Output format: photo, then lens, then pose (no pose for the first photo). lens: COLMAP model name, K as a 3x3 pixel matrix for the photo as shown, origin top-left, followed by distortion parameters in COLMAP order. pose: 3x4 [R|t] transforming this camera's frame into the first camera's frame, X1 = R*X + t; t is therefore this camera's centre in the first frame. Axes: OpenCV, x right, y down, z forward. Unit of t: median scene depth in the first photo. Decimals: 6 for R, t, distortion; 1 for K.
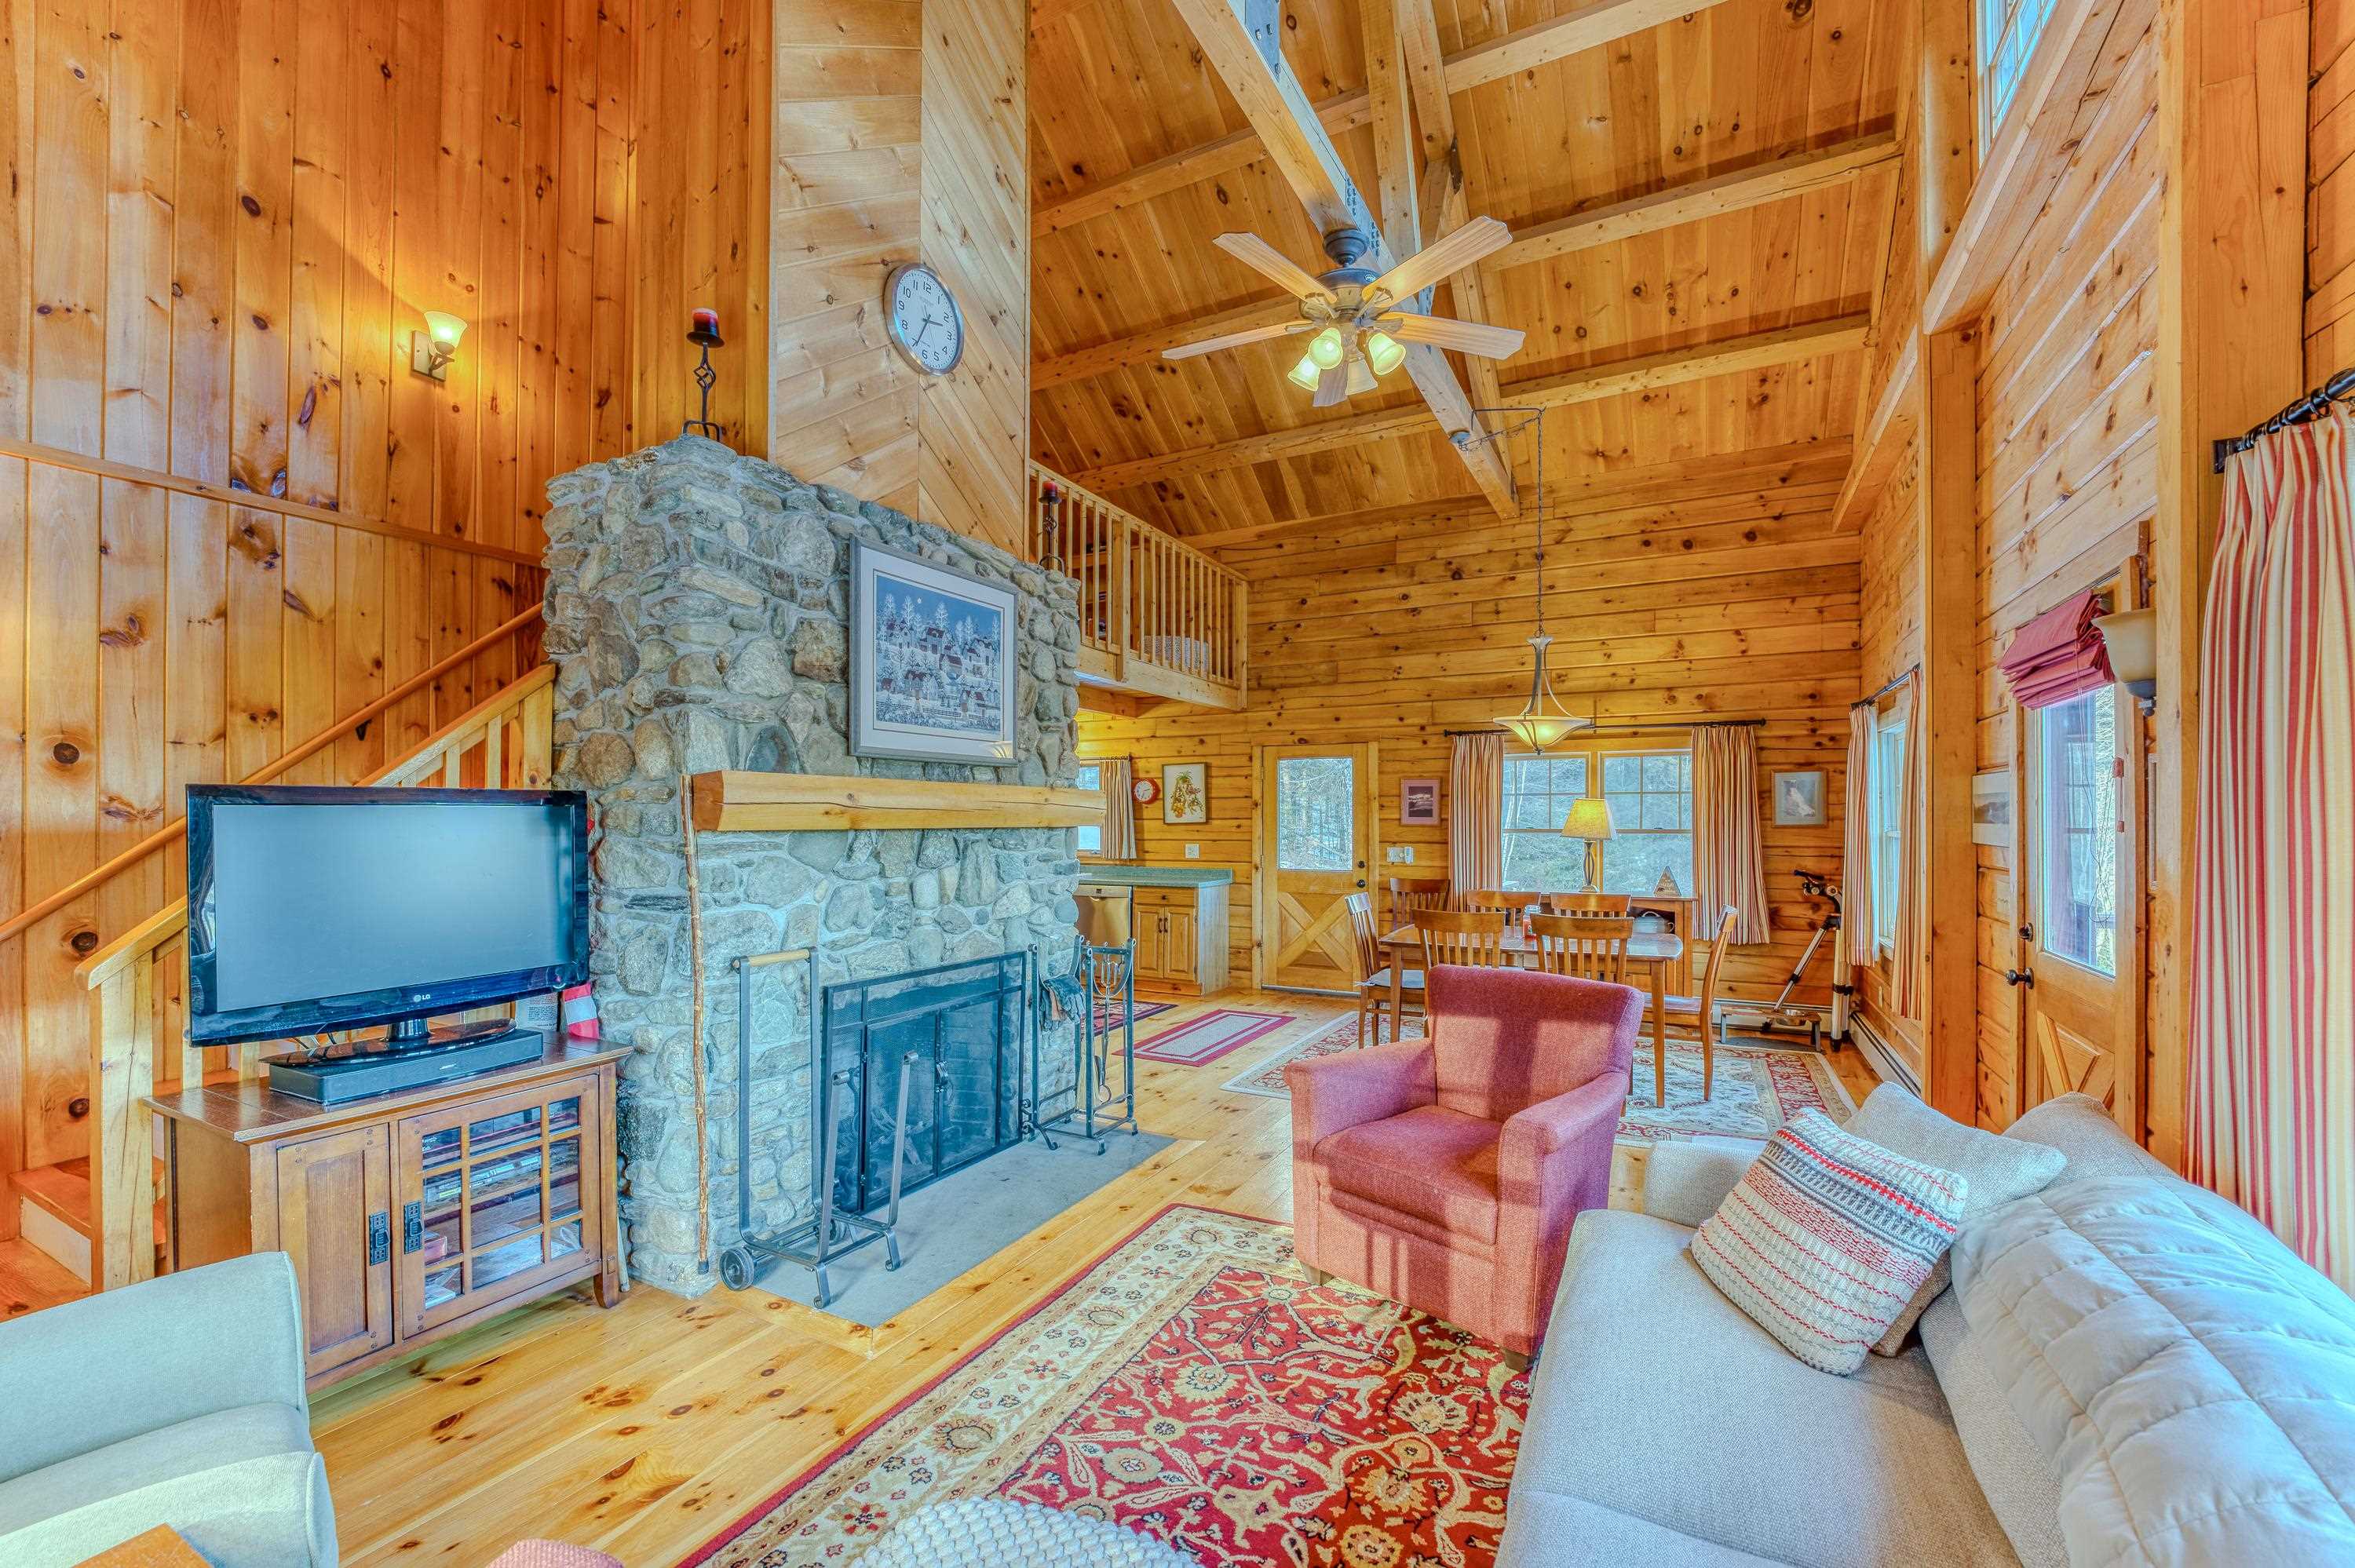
lens RADIAL K [[957.4, 0, 1146.2], [0, 957.4, 808.7], [0, 0, 1]] dist [-0.025899, 0.004189]
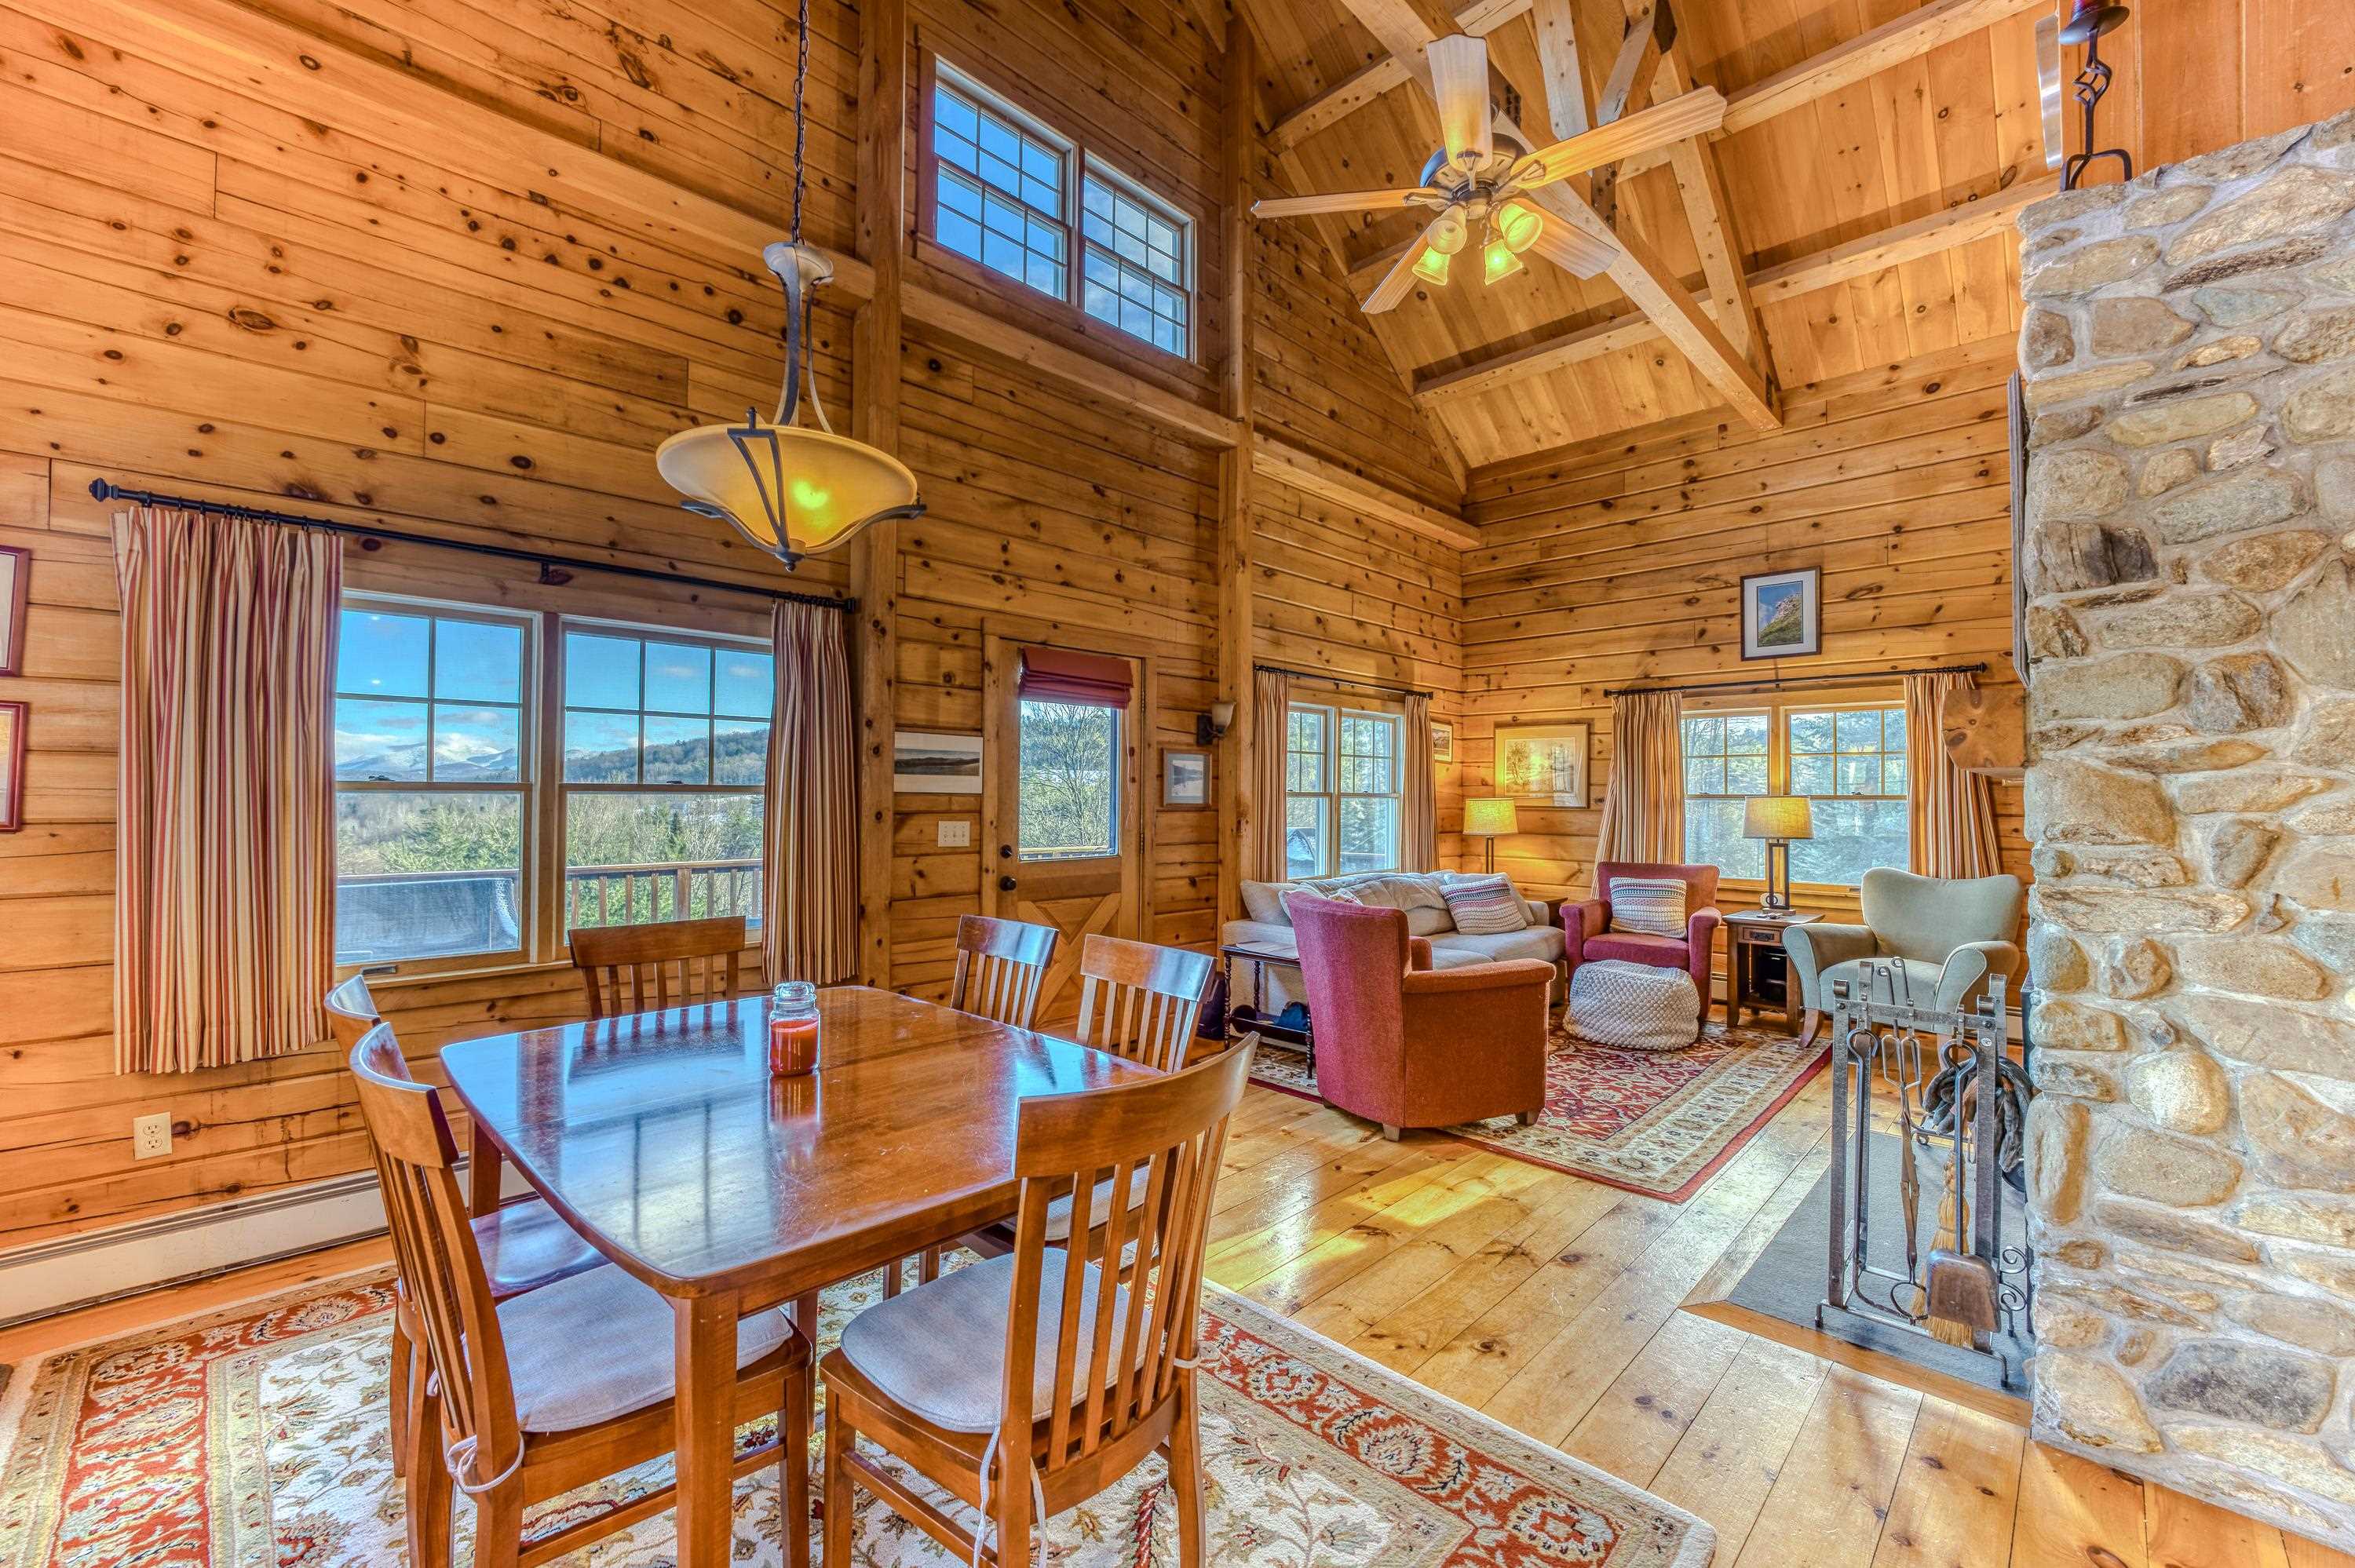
lens RADIAL K [[957.4, 0, 1196.0], [0, 957.4, 792.1], [0, 0, 1]] dist [-0.025899, 0.004189]
pose [[-0.970880, -0.002853, 0.239551, 0.247460], [-0.006674, 0.999863, -0.015145, 0.047769], [-0.239475, -0.016302, -0.970766, 1.907198]]
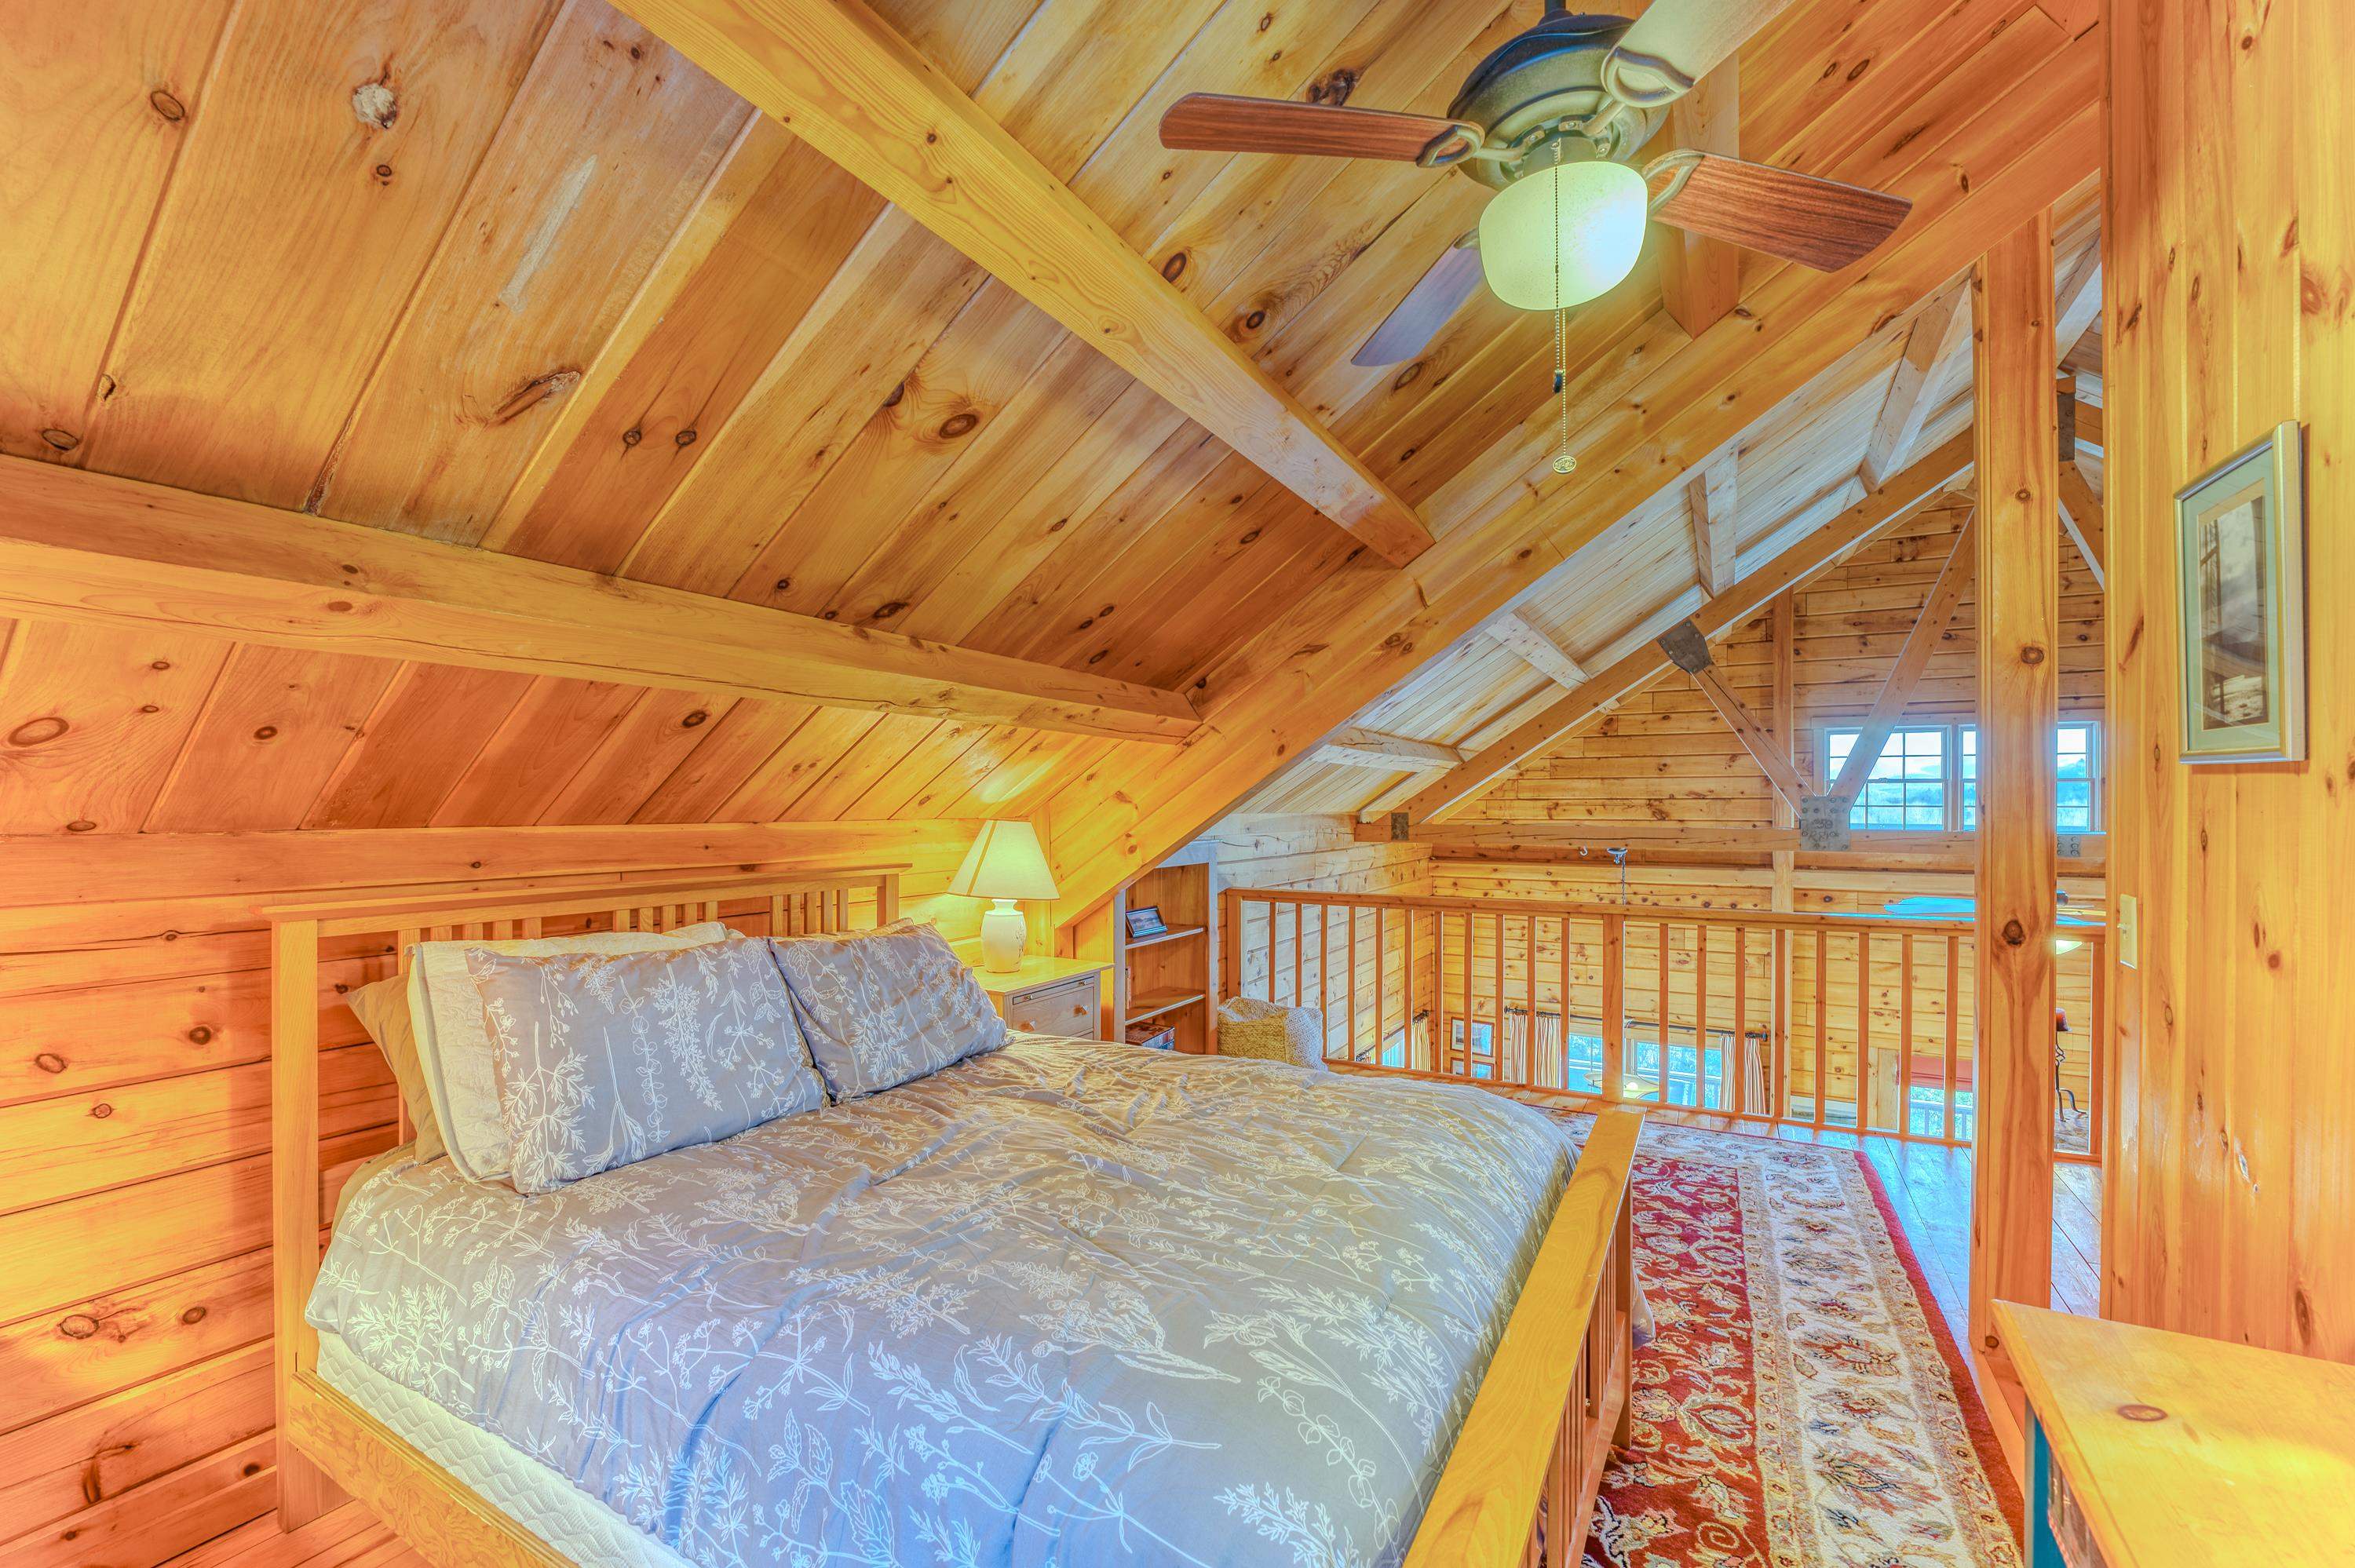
lens RADIAL K [[957.4, 0, 1158.6], [0, 957.4, 798.4], [0, 0, 1]] dist [-0.025899, 0.004189]
pose [[-0.007377, -0.005918, 0.999955, -1.173829], [-0.004545, 0.999972, 0.005885, -0.685776], [-0.999962, -0.004501, -0.007404, 2.337098]]
